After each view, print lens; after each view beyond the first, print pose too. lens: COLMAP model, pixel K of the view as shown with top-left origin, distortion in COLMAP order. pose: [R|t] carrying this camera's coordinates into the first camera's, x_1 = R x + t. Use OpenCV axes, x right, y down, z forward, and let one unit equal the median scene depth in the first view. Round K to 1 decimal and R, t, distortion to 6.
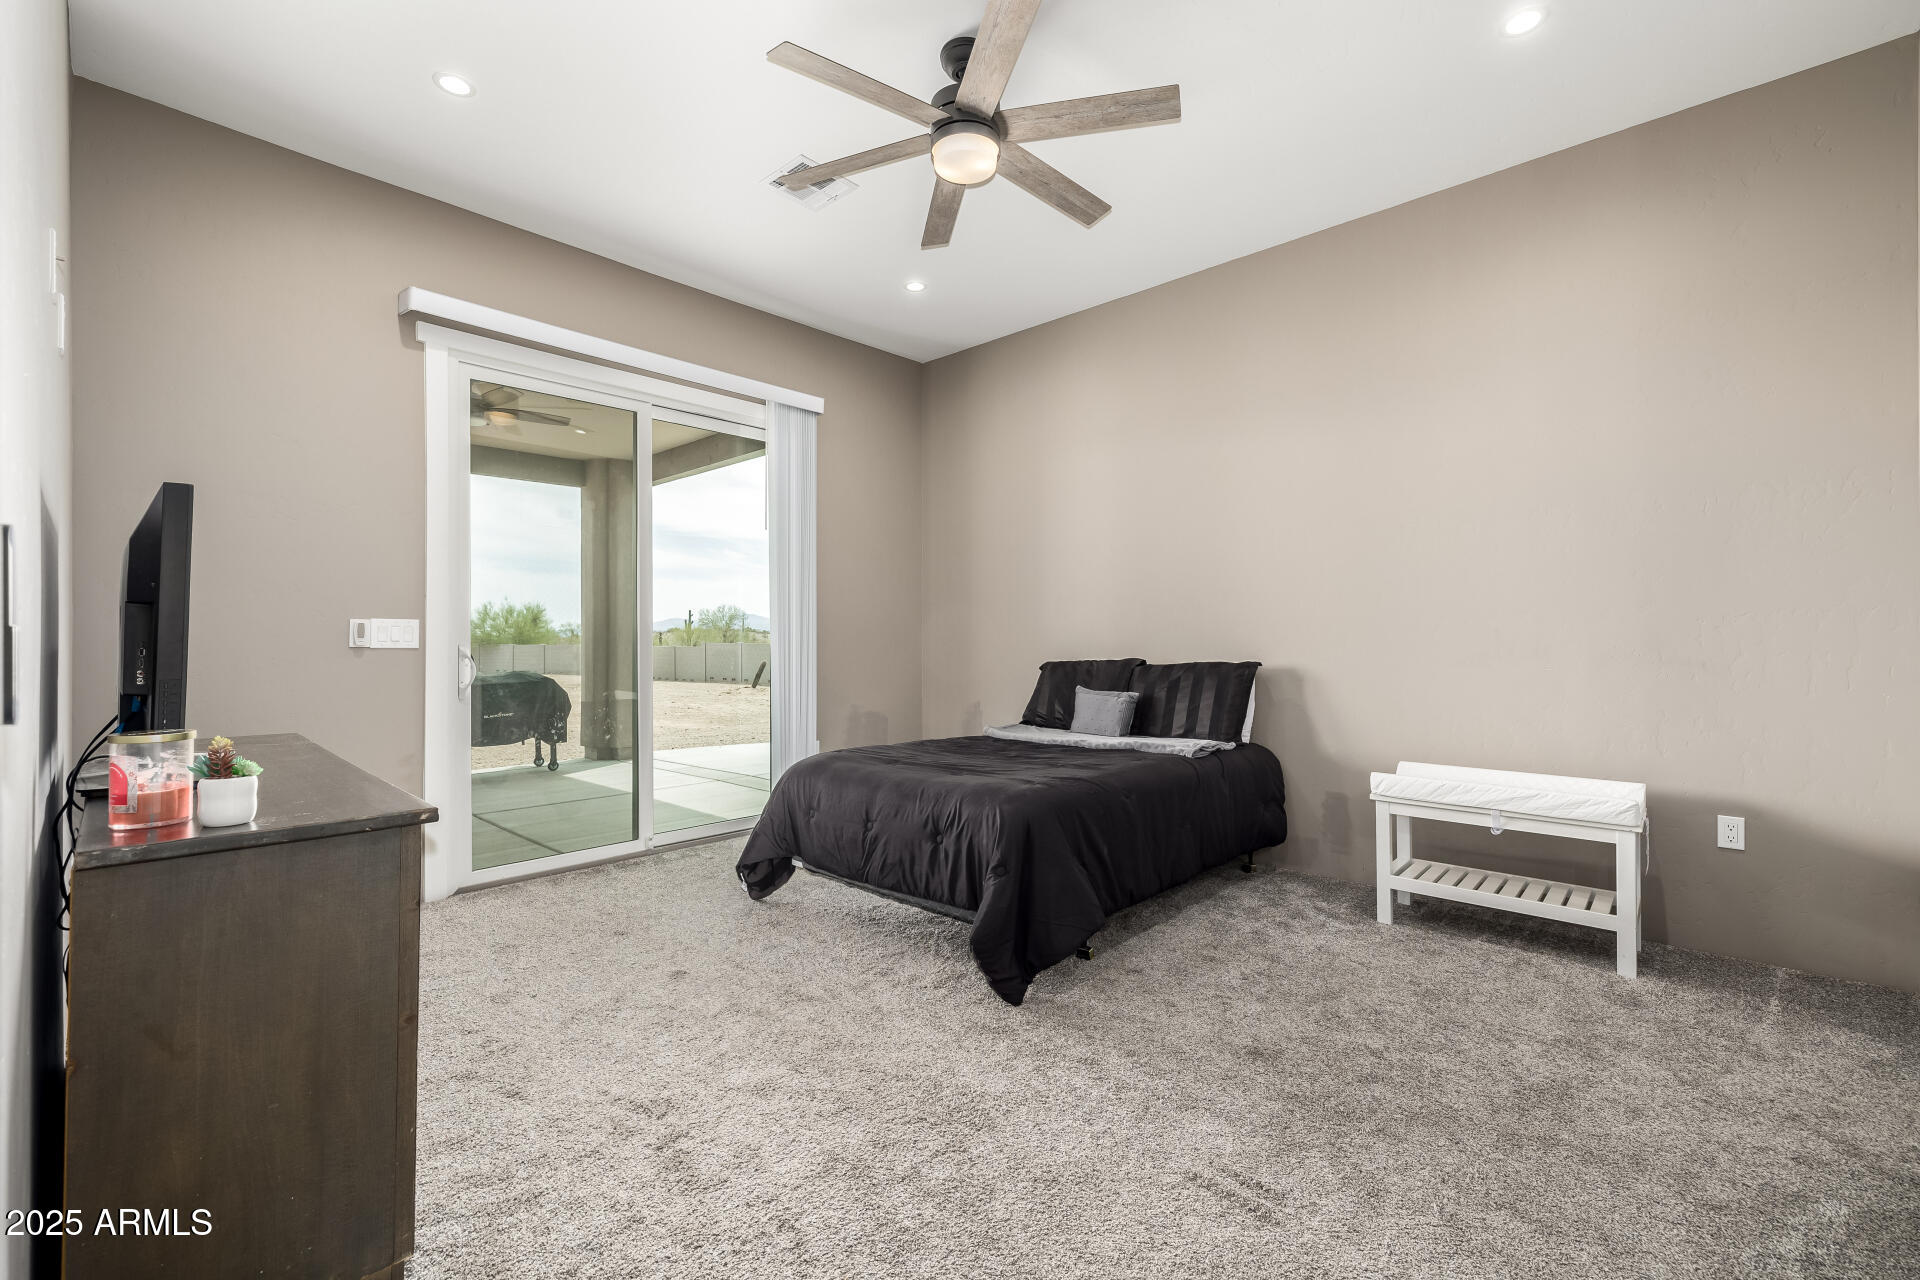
lens RADIAL K [[811.0, 0, 956.0], [0, 811.0, 635.8], [0, 0, 1]] dist [-0.001474, 0.001325]
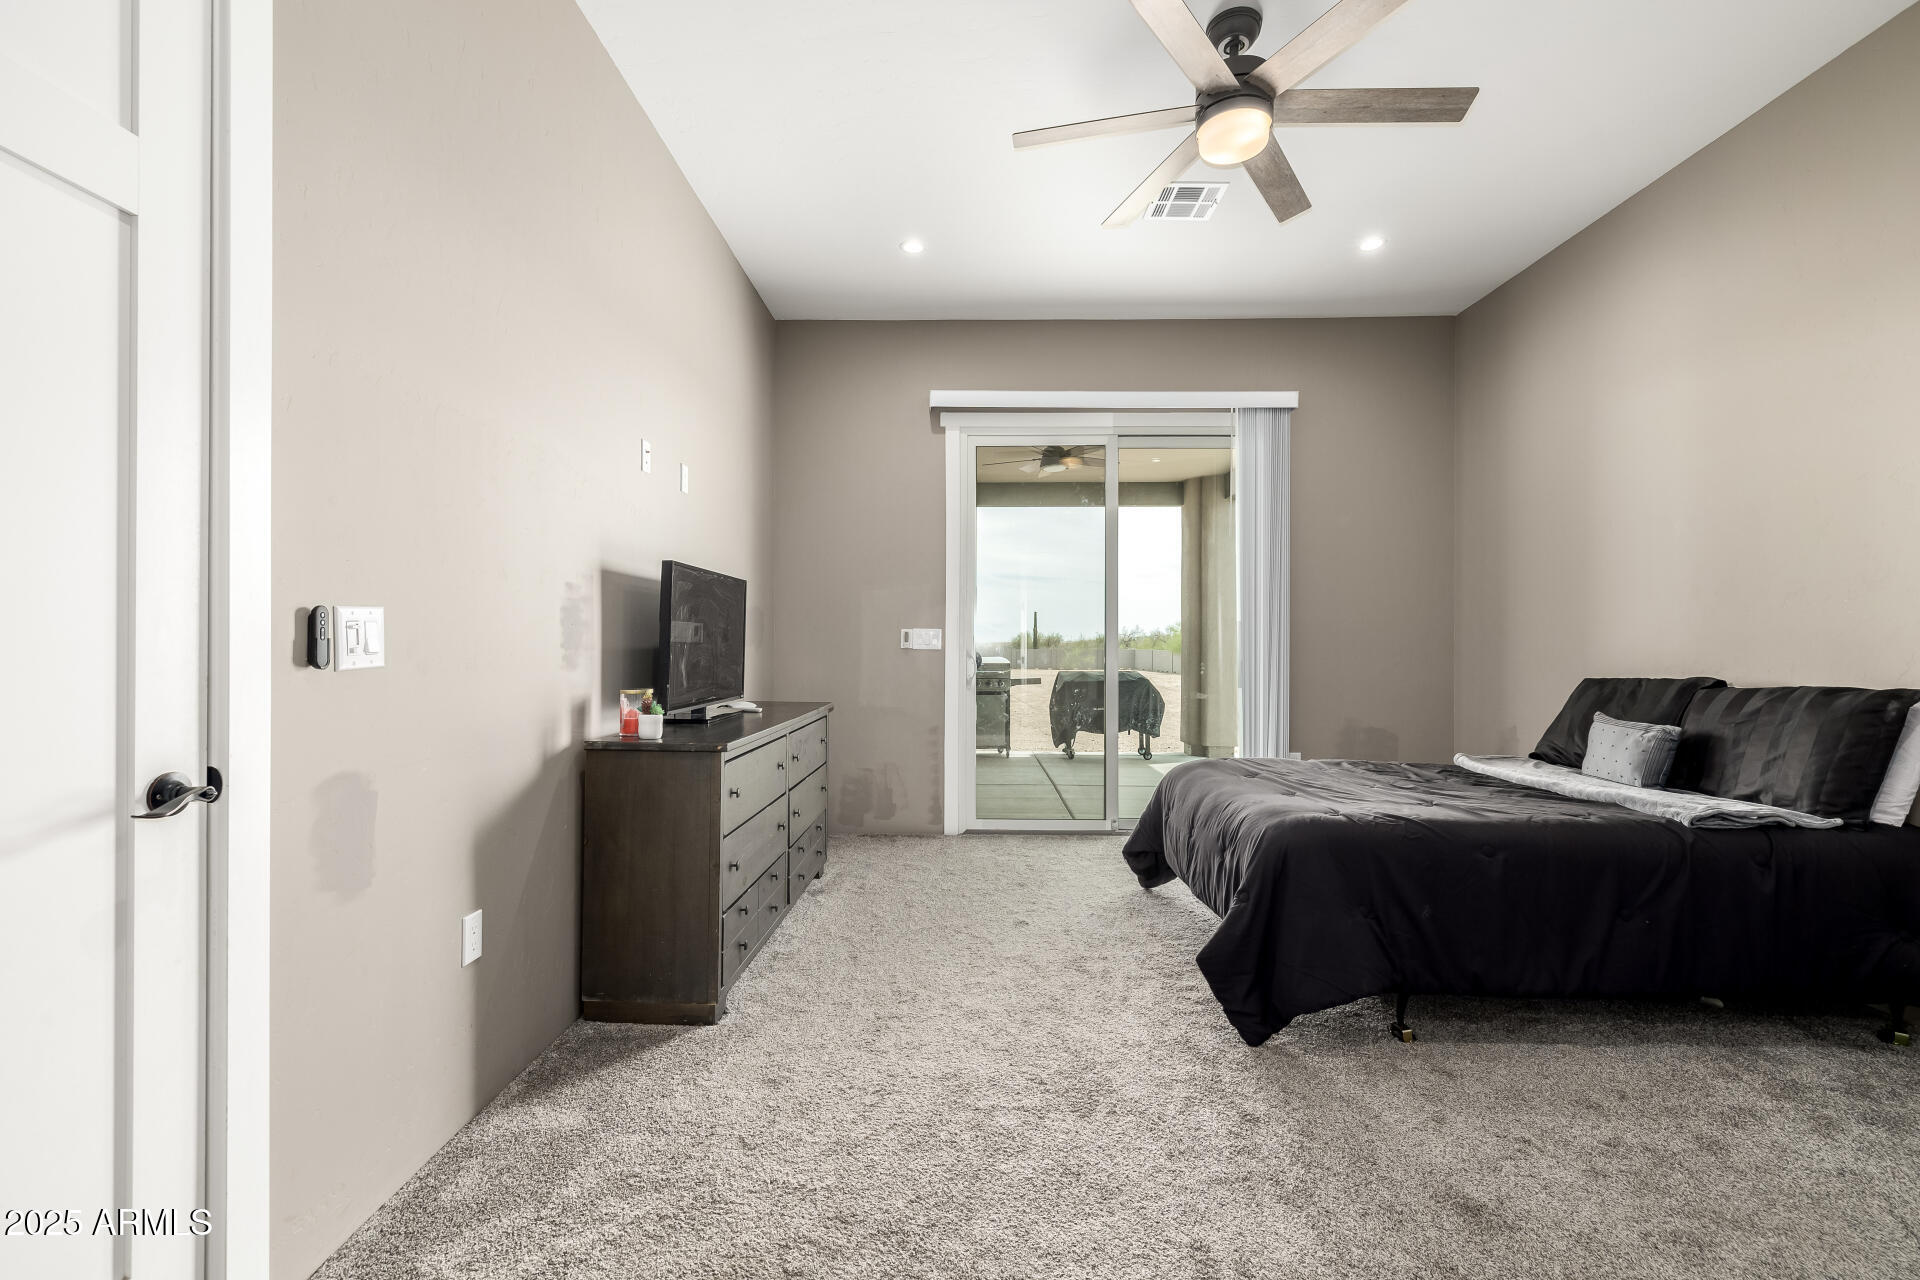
lens RADIAL K [[811.0, 0, 958.5], [0, 811.0, 642.8], [0, 0, 1]] dist [-0.001474, 0.001325]
pose [[0.665696, 0.004832, -0.746207, 0.390886], [-0.004215, 0.999987, 0.002715, -0.000398], [0.746211, 0.001338, 0.665708, 0.103786]]
